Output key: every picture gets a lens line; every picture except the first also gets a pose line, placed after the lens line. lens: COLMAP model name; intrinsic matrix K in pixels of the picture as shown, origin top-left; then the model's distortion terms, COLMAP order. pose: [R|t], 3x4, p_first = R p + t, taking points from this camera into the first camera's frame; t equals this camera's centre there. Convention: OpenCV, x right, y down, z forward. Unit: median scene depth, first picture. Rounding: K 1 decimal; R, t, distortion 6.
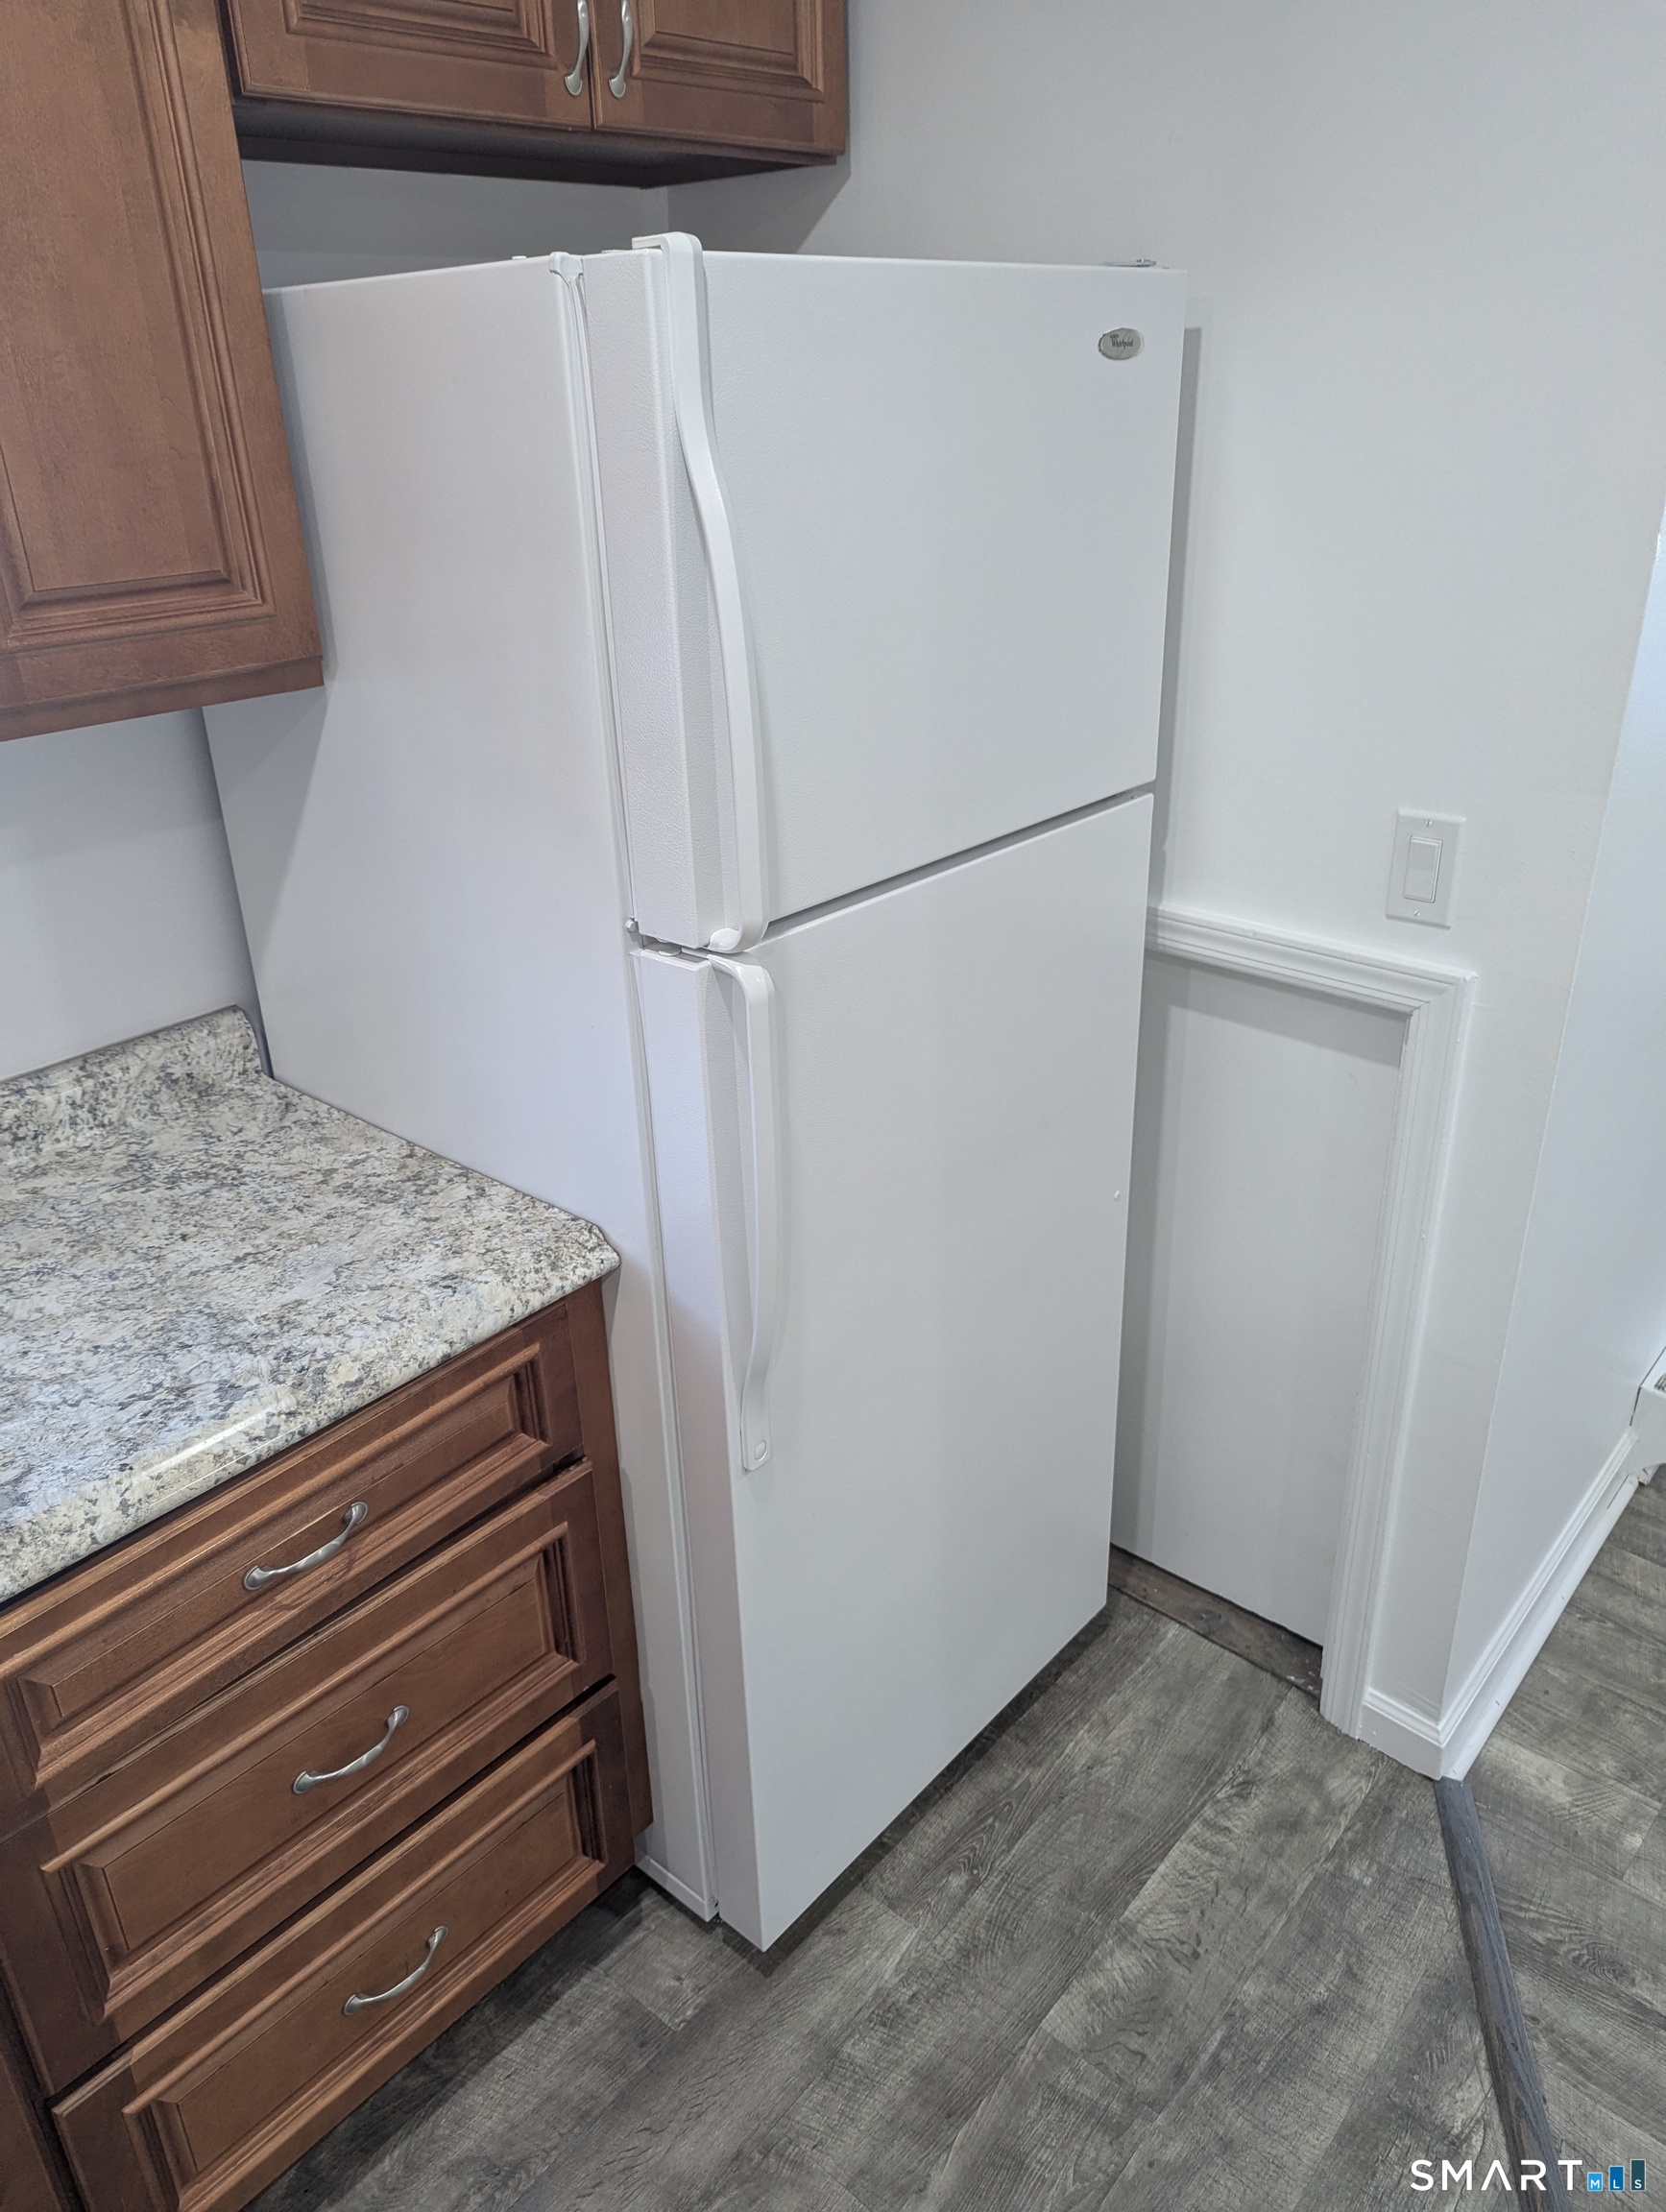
lens RADIAL K [[1594.1, 0, 833.0], [0, 1594.1, 1106.0], [0, 0, 1]] dist [0.052646, -0.049693]
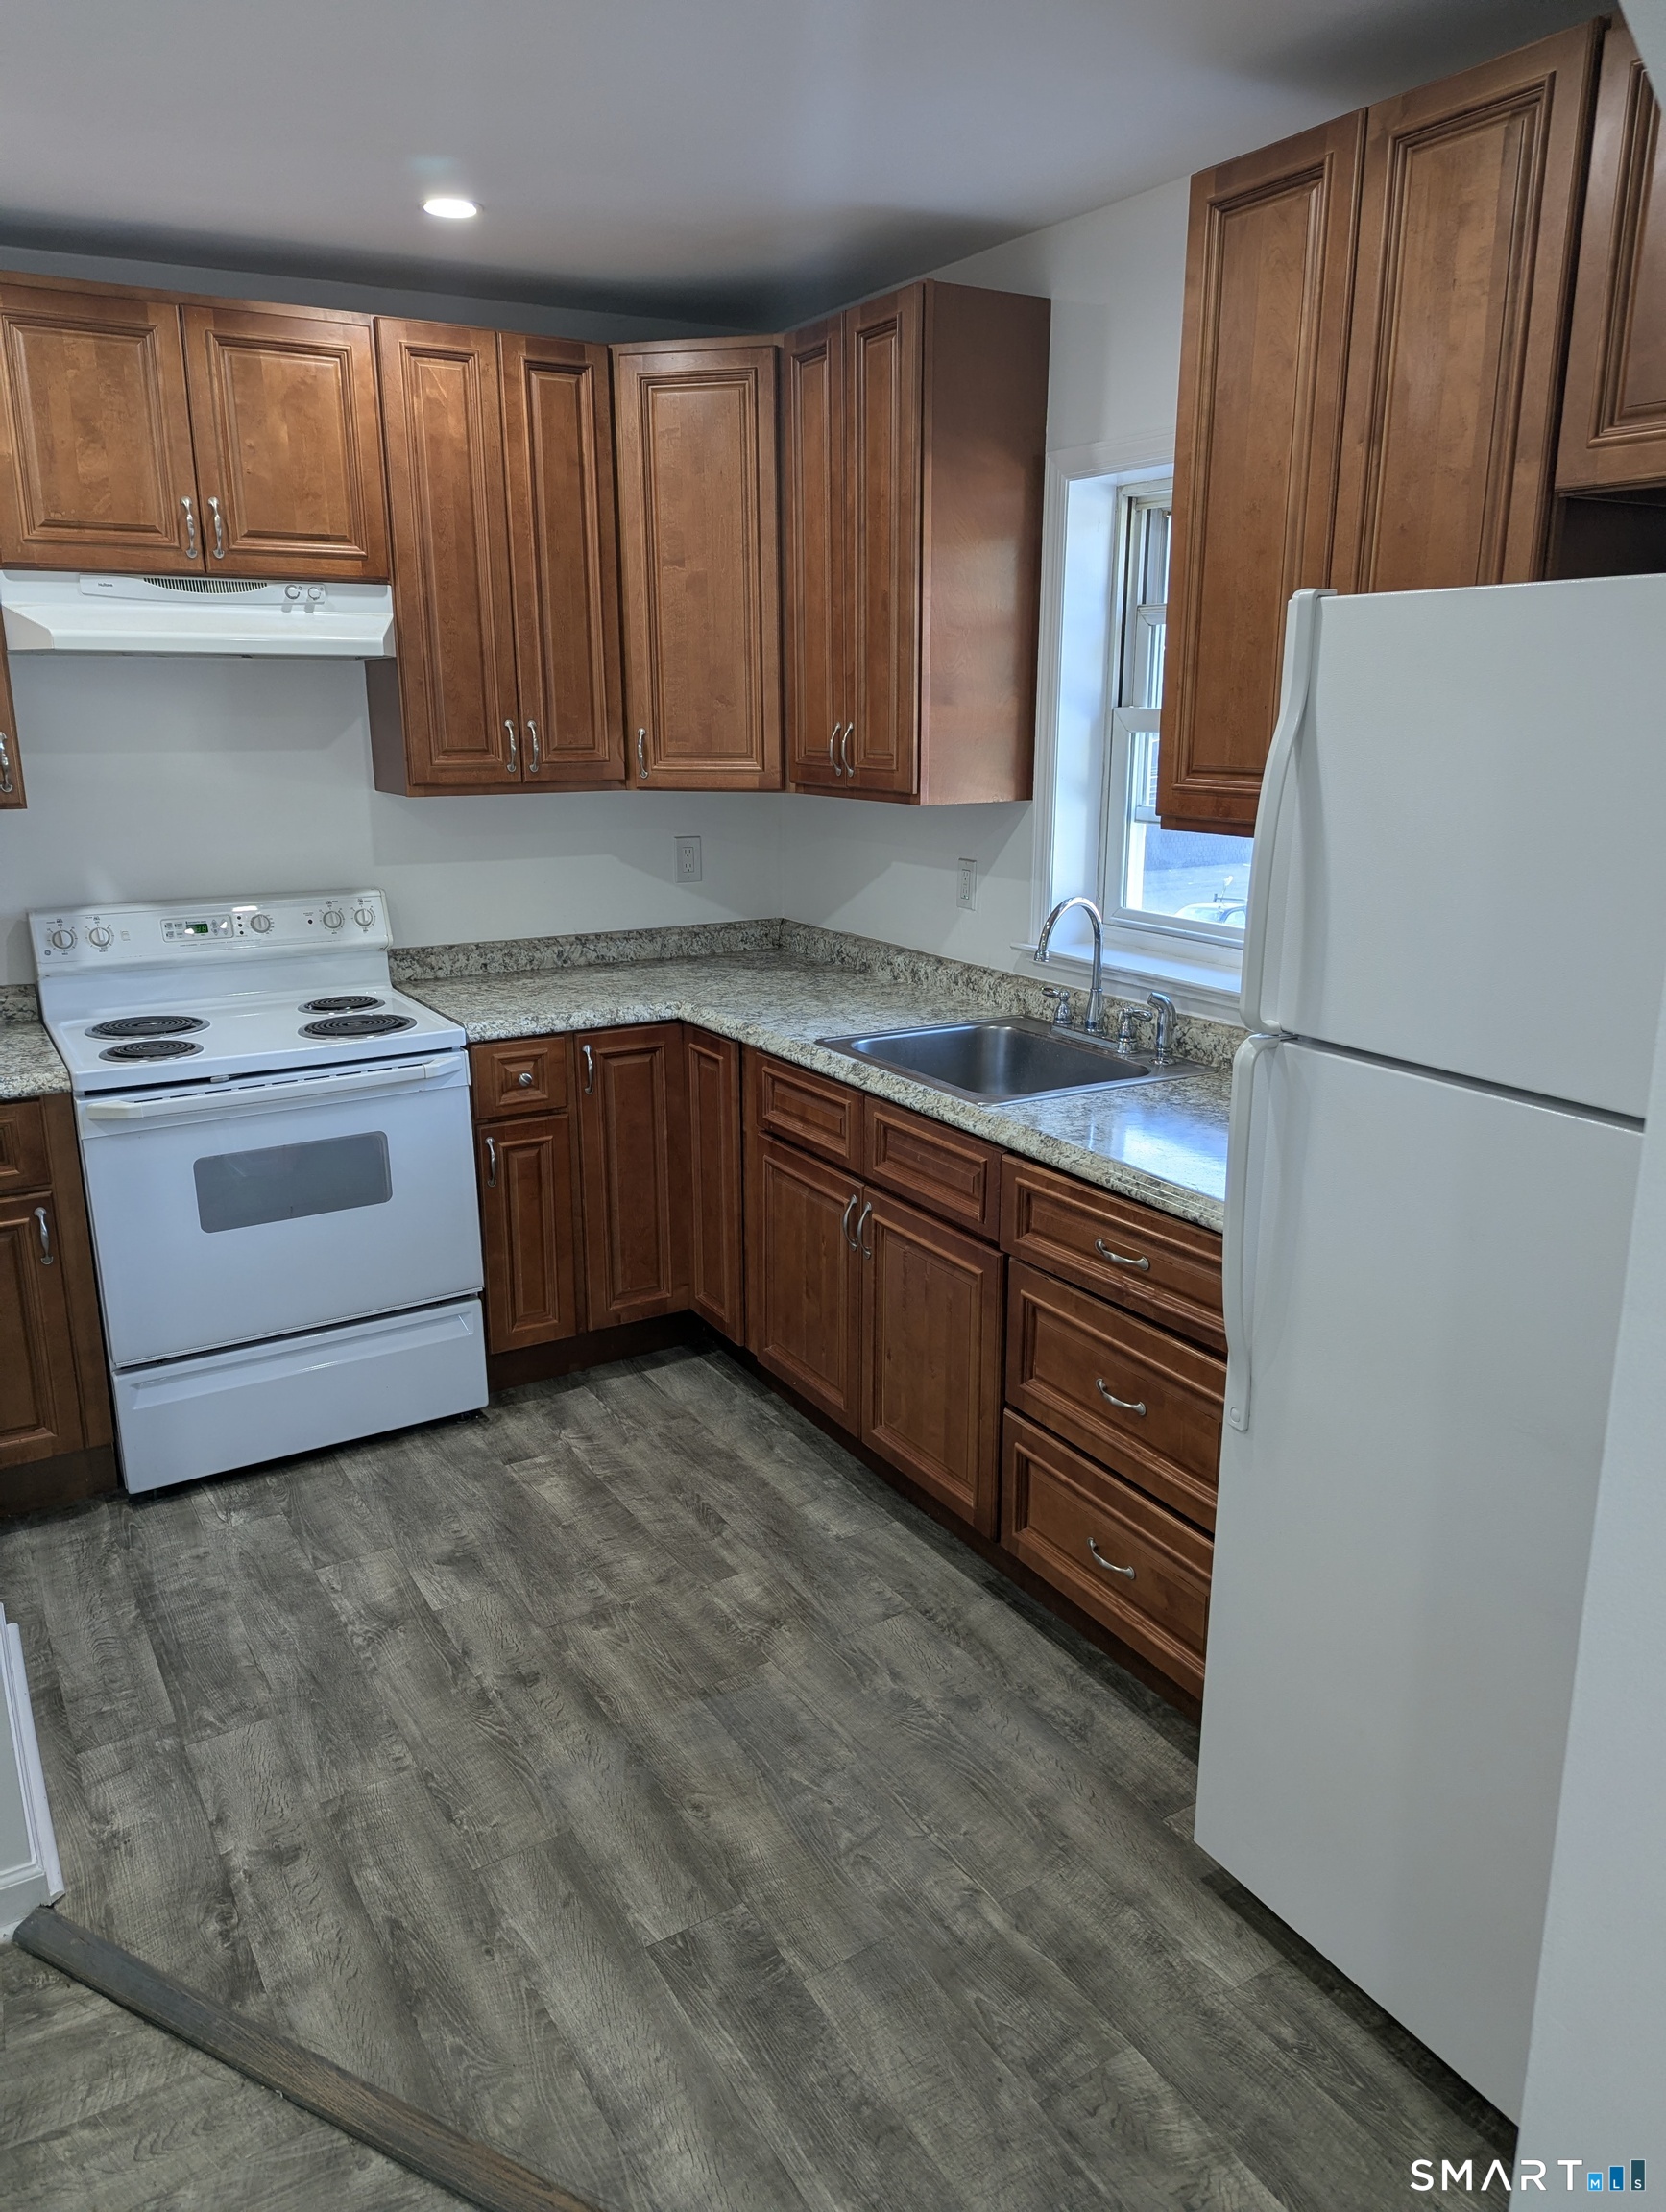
lens RADIAL K [[1594.1, 0, 833.0], [0, 1594.1, 1106.0], [0, 0, 1]] dist [0.052646, -0.049693]
pose [[-0.319273, 0.262446, -0.910597, 1.068326], [-0.394030, 0.837125, 0.379424, -0.333182], [0.861861, 0.479942, -0.163860, 0.698657]]
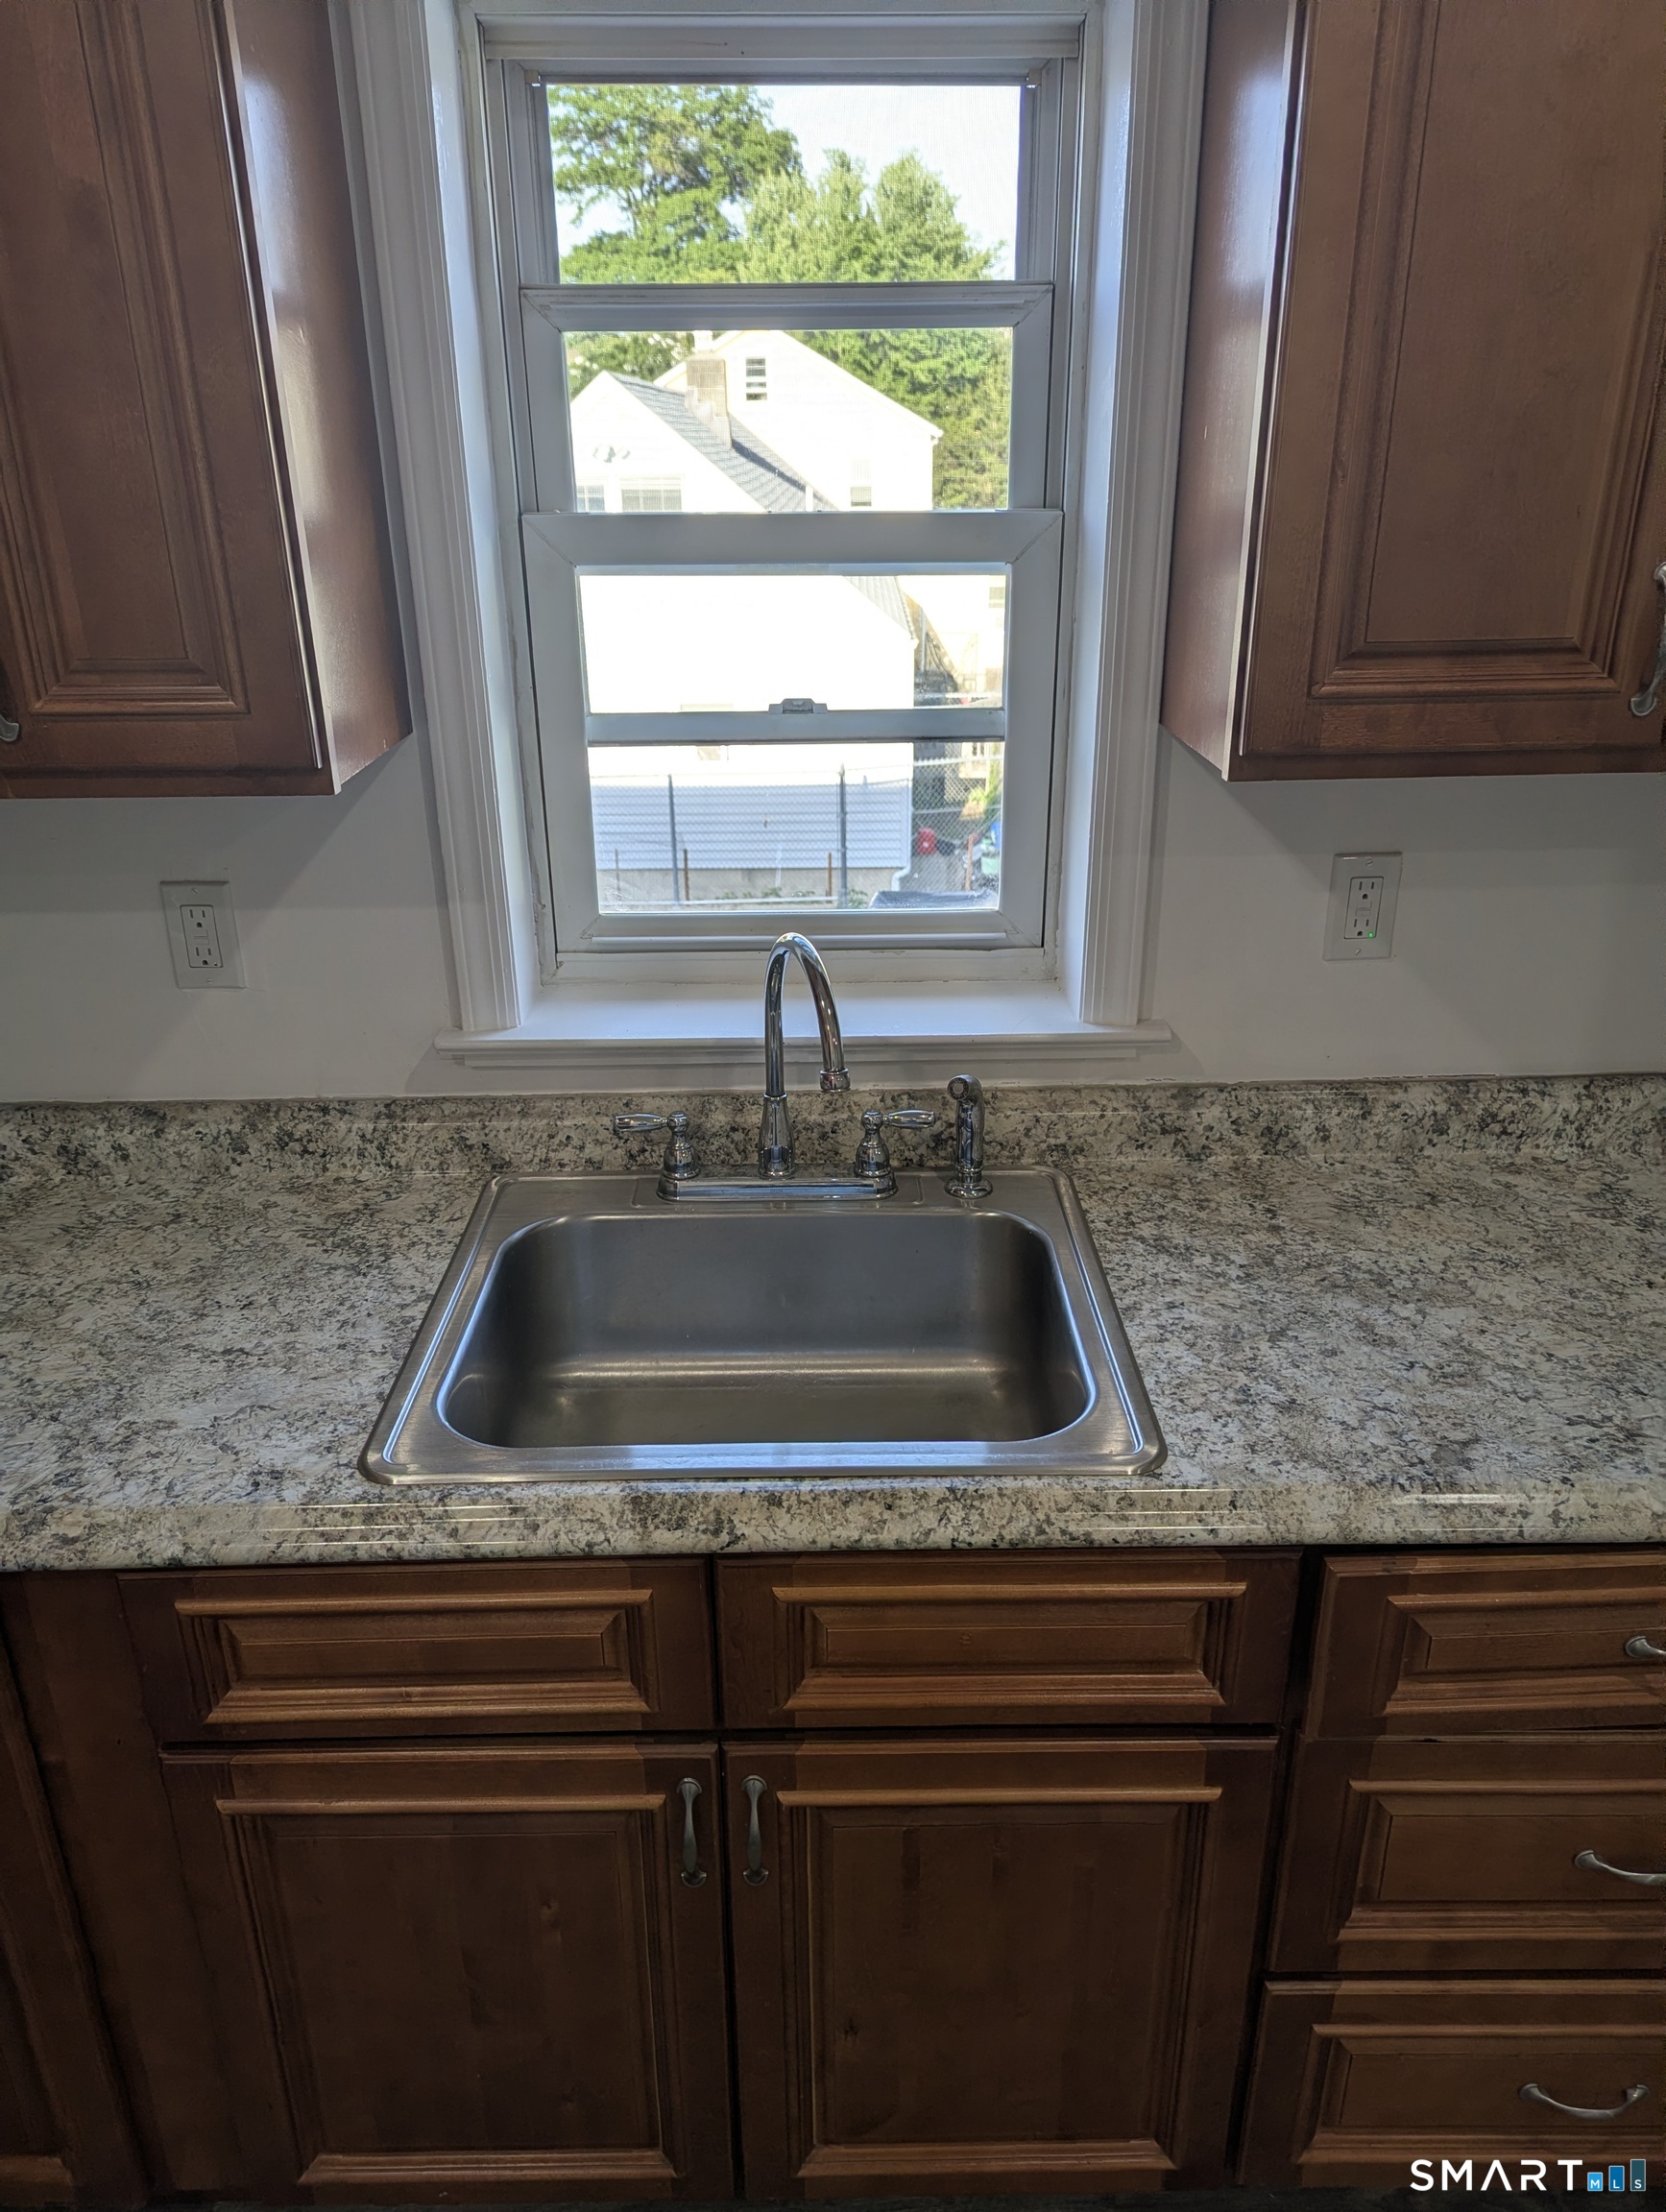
lens RADIAL K [[1594.1, 0, 833.0], [0, 1594.1, 1106.0], [0, 0, 1]] dist [0.052646, -0.049693]
pose [[0.660693, 0.312522, -0.682507, -0.106934], [-0.322621, 0.939176, 0.117742, 0.027170], [0.677791, 0.142400, 0.721333, -0.066642]]
